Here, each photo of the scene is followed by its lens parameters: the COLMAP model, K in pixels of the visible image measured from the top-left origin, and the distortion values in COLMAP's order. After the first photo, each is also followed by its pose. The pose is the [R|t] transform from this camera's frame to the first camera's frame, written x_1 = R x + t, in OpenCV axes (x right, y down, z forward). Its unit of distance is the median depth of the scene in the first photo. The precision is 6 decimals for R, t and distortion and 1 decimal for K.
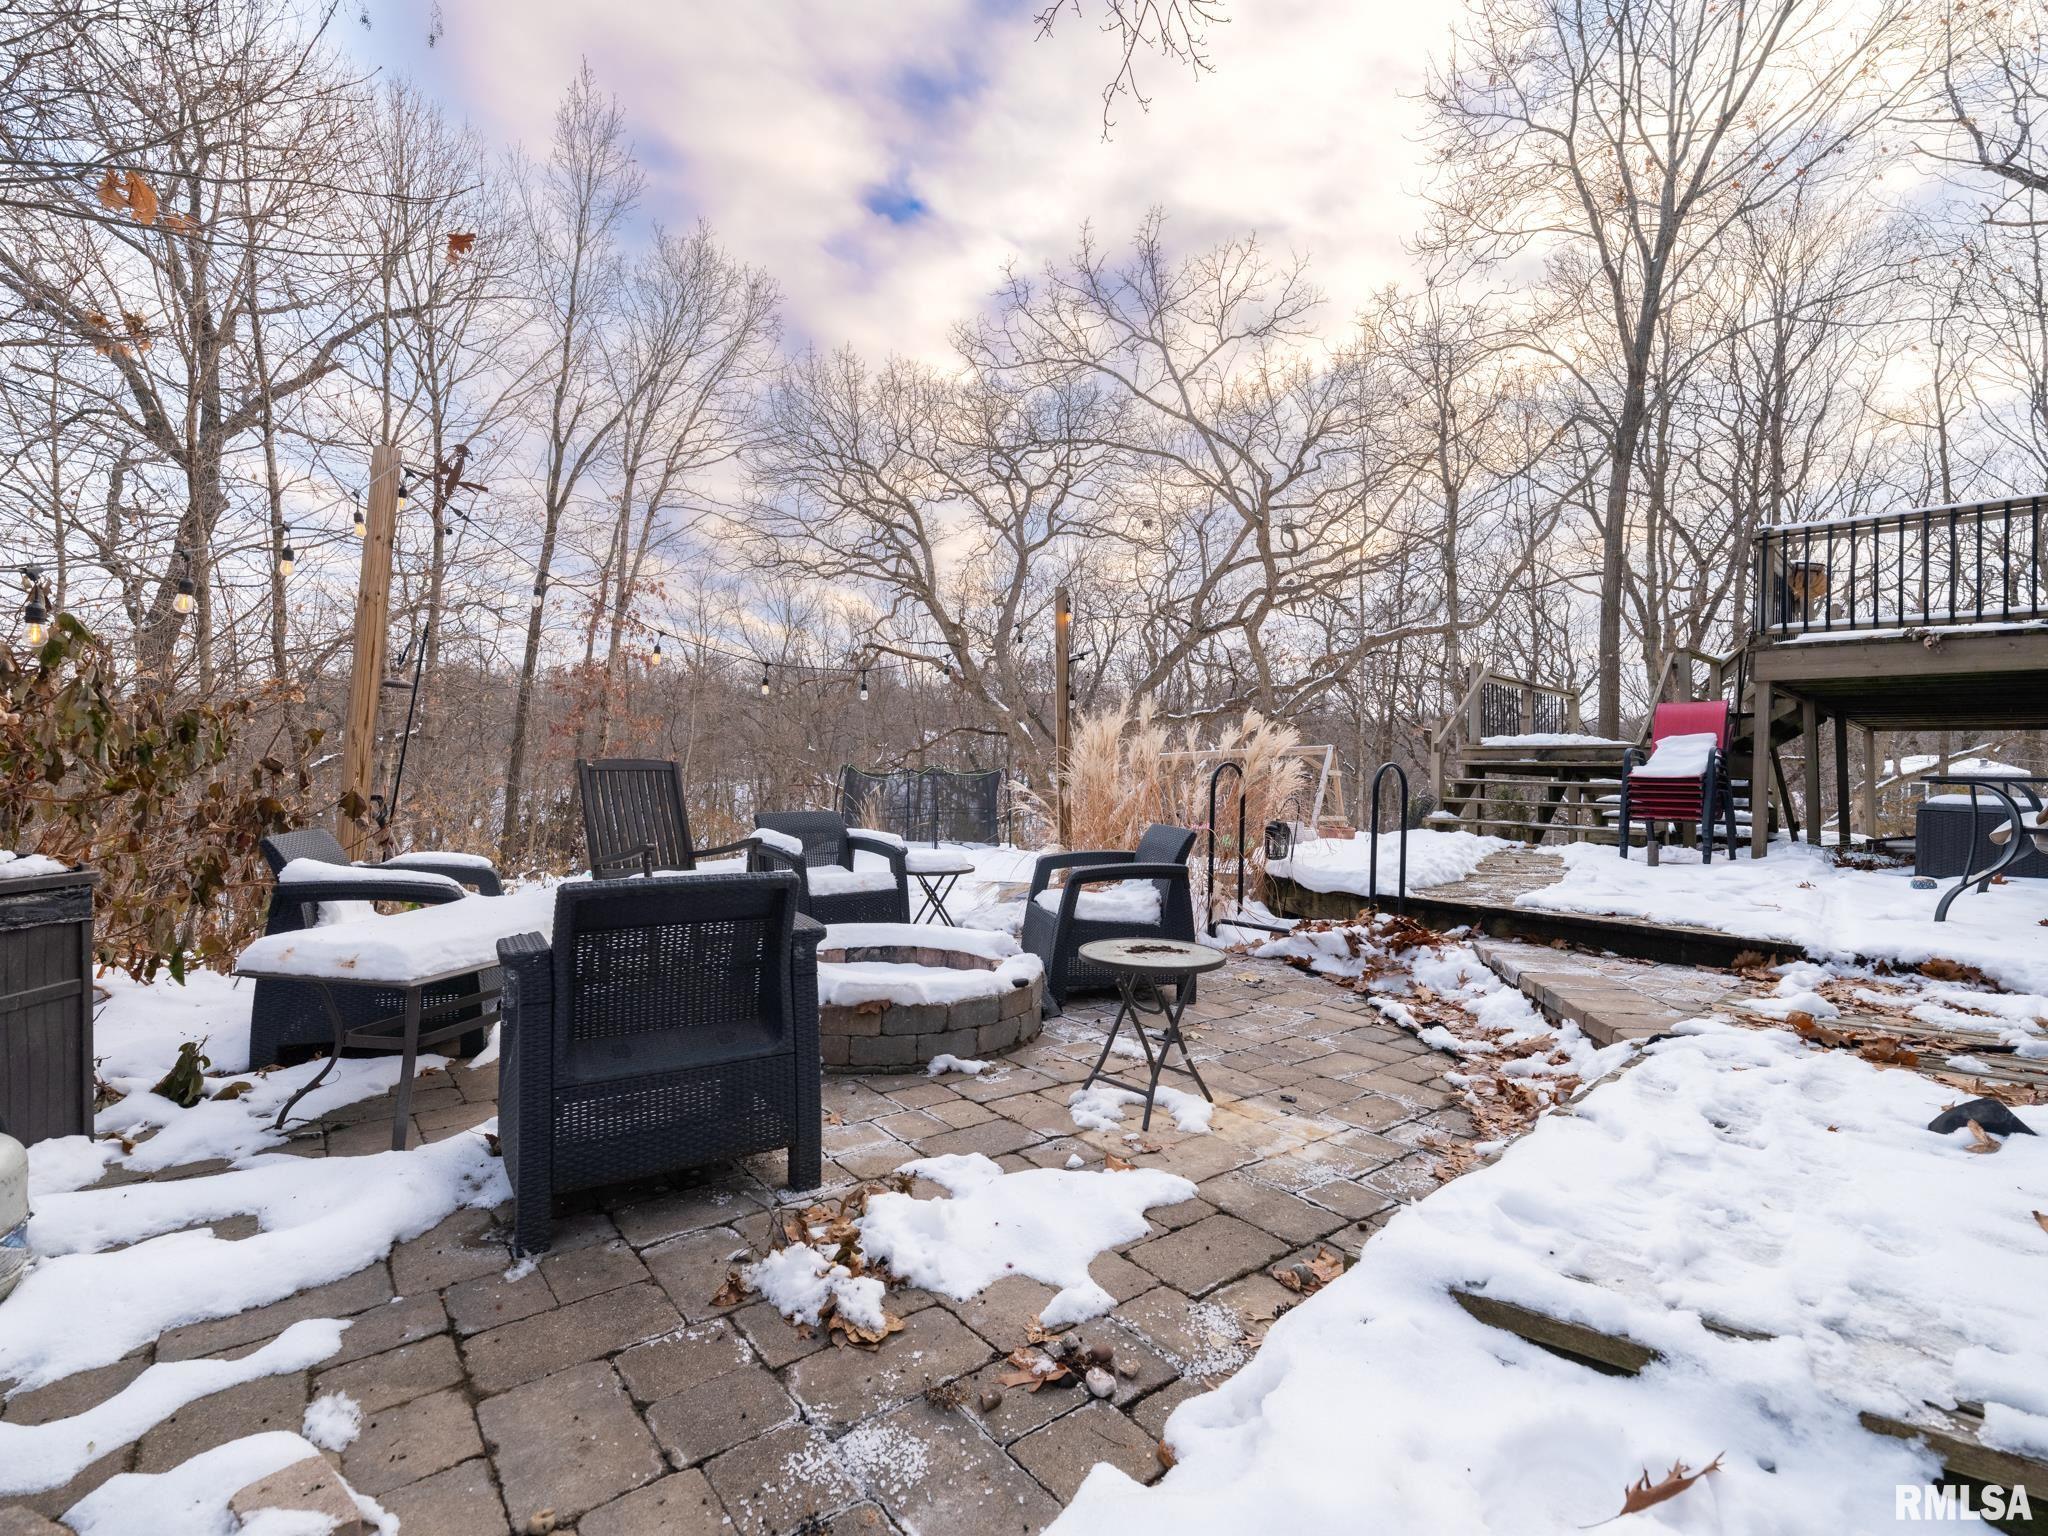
lens RADIAL K [[942.4, 0, 1020.0], [0, 942.4, 764.4], [0, 0, 1]] dist [-0.003608, -0.000082]
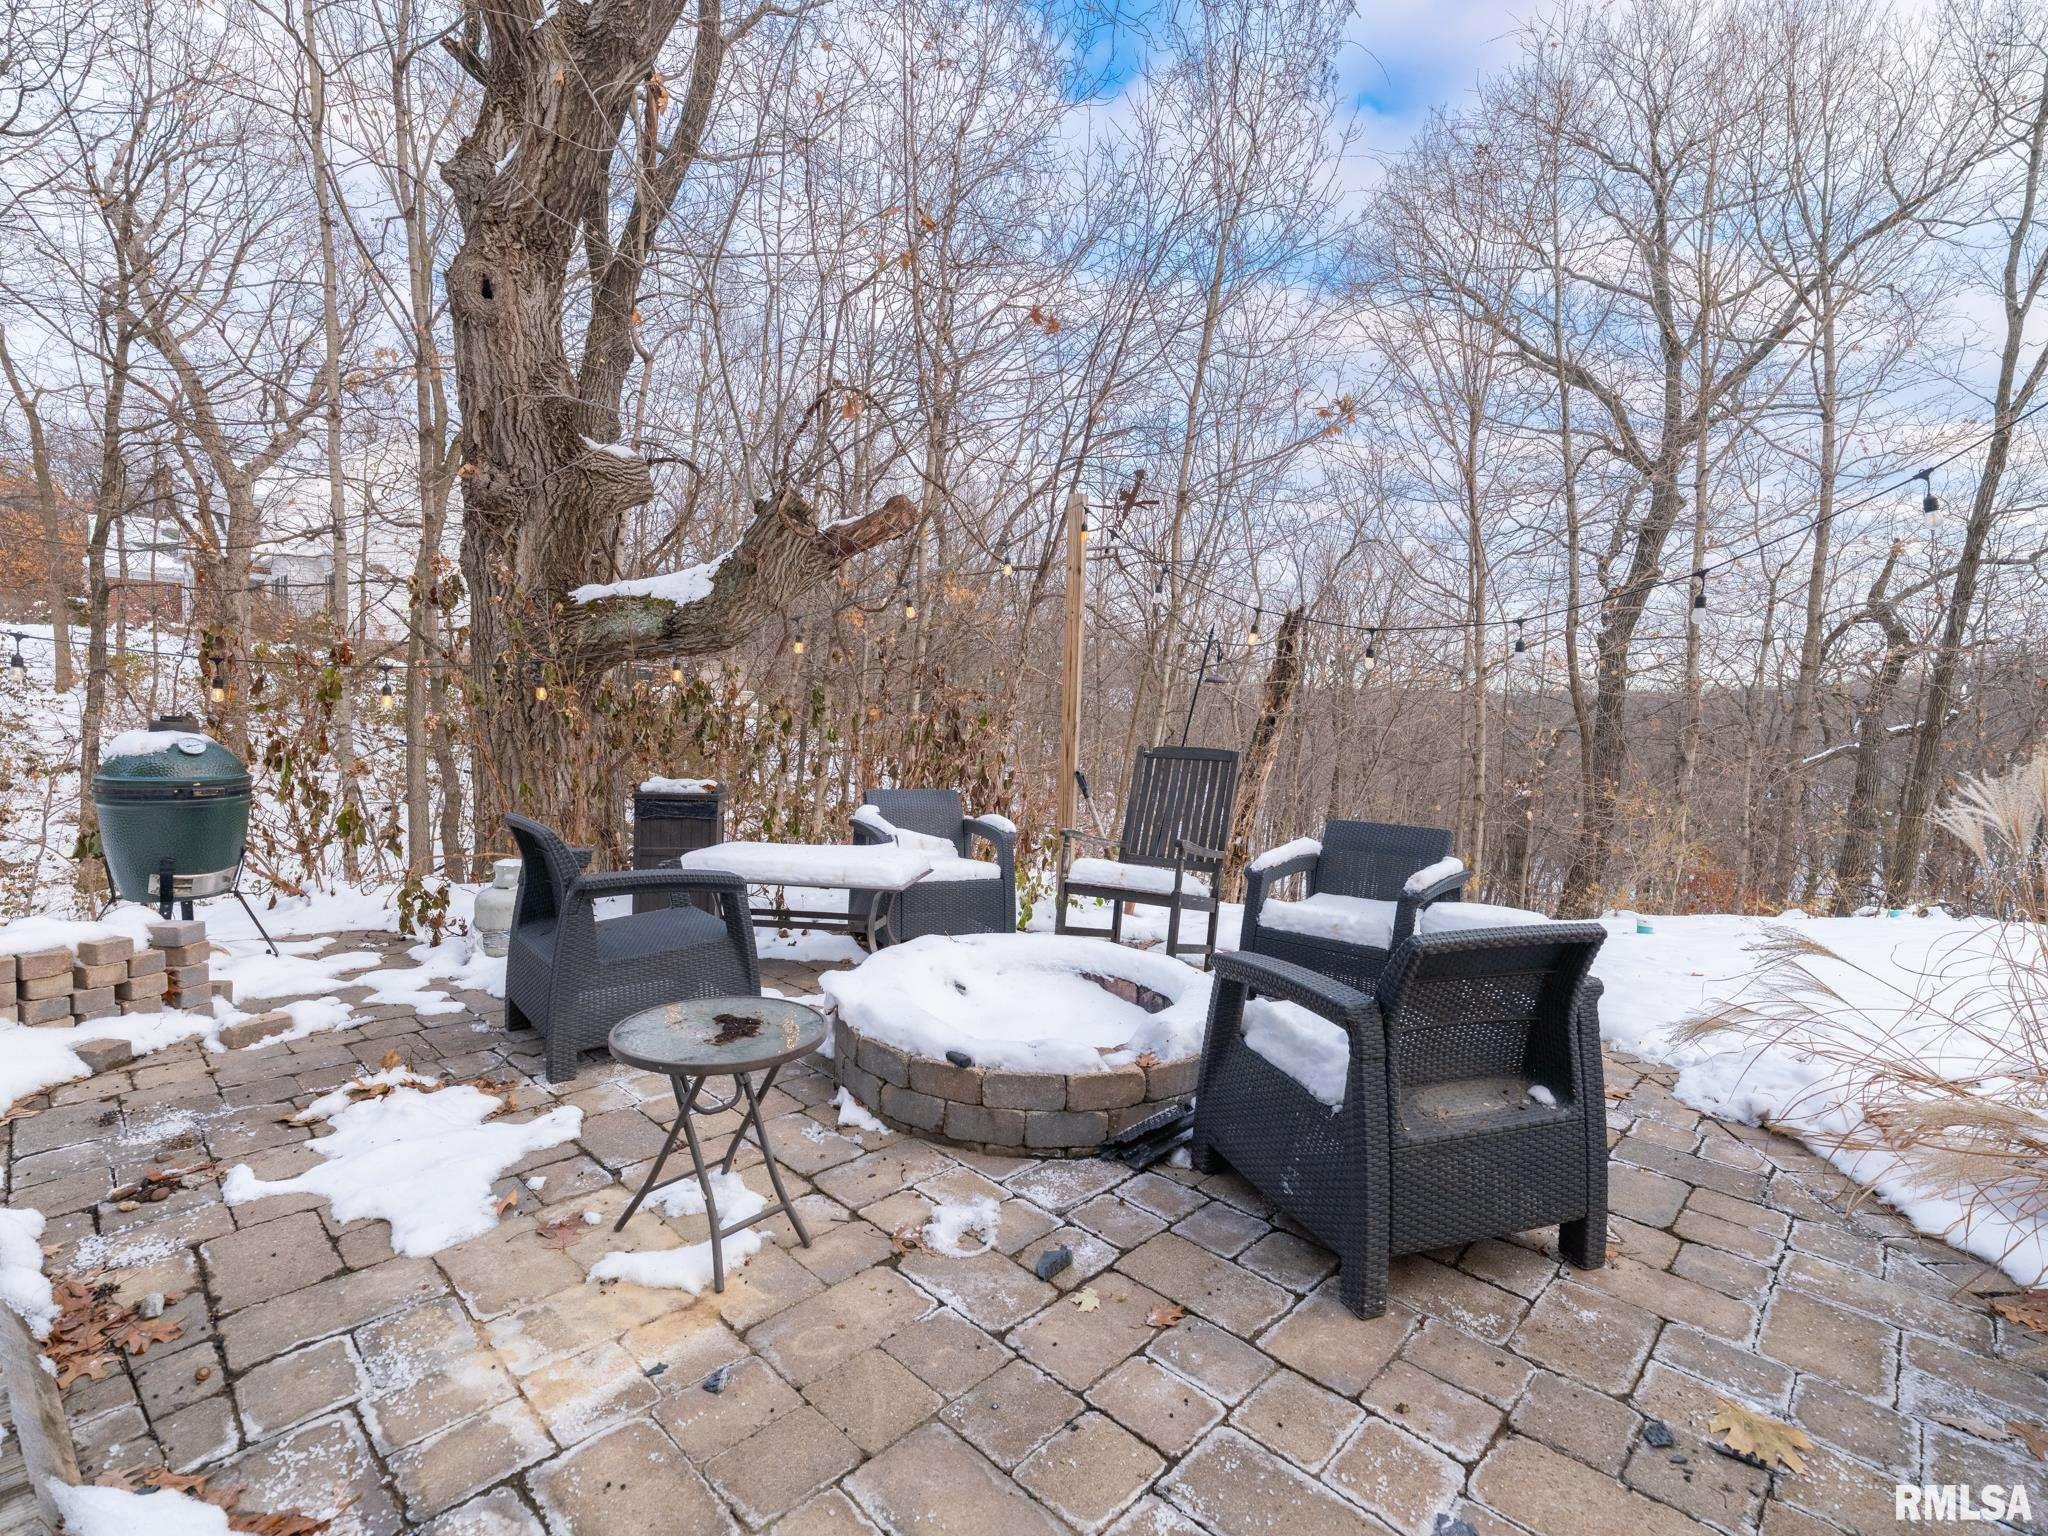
lens RADIAL K [[942.4, 0, 1021.1], [0, 942.4, 762.3], [0, 0, 1]] dist [-0.003608, -0.000082]
pose [[0.145779, 0.036118, -0.988658, 1.045904], [-0.029612, 0.999045, 0.032131, -0.035319], [0.988874, 0.024592, 0.146709, 1.350119]]
